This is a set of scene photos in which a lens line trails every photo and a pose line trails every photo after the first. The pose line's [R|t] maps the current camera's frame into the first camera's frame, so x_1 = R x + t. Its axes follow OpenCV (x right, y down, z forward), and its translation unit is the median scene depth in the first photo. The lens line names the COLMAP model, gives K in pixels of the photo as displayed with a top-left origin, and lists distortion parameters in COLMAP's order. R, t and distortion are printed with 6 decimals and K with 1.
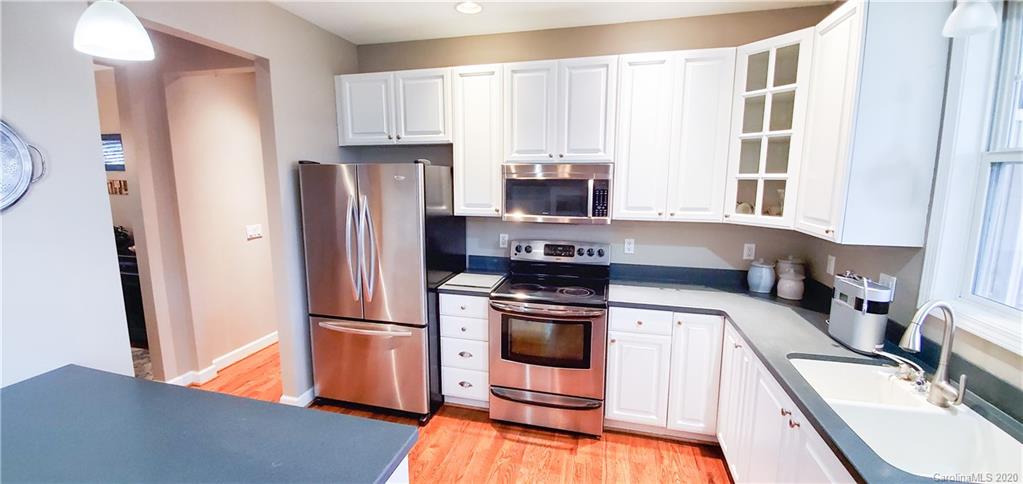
lens RADIAL K [[407.0, 0, 508.0], [0, 407.0, 234.7], [0, 0, 1]] dist [0.008900, -0.014863]
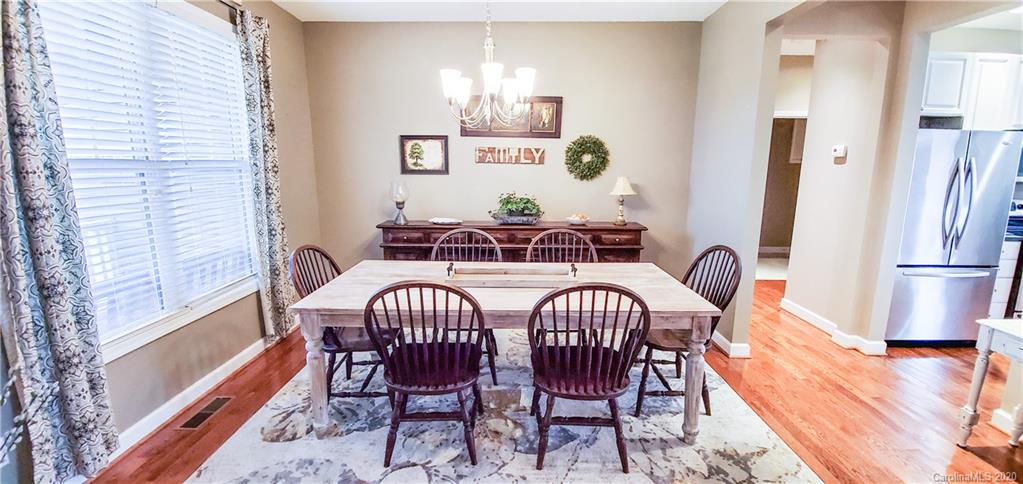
lens RADIAL K [[407.0, 0, 508.0], [0, 407.0, 234.7], [0, 0, 1]] dist [0.008900, -0.014863]
pose [[0.972444, -0.036343, 0.230287, -1.905553], [0.030118, 0.999081, 0.030487, 0.050224], [-0.231183, -0.022711, 0.972645, 0.183892]]
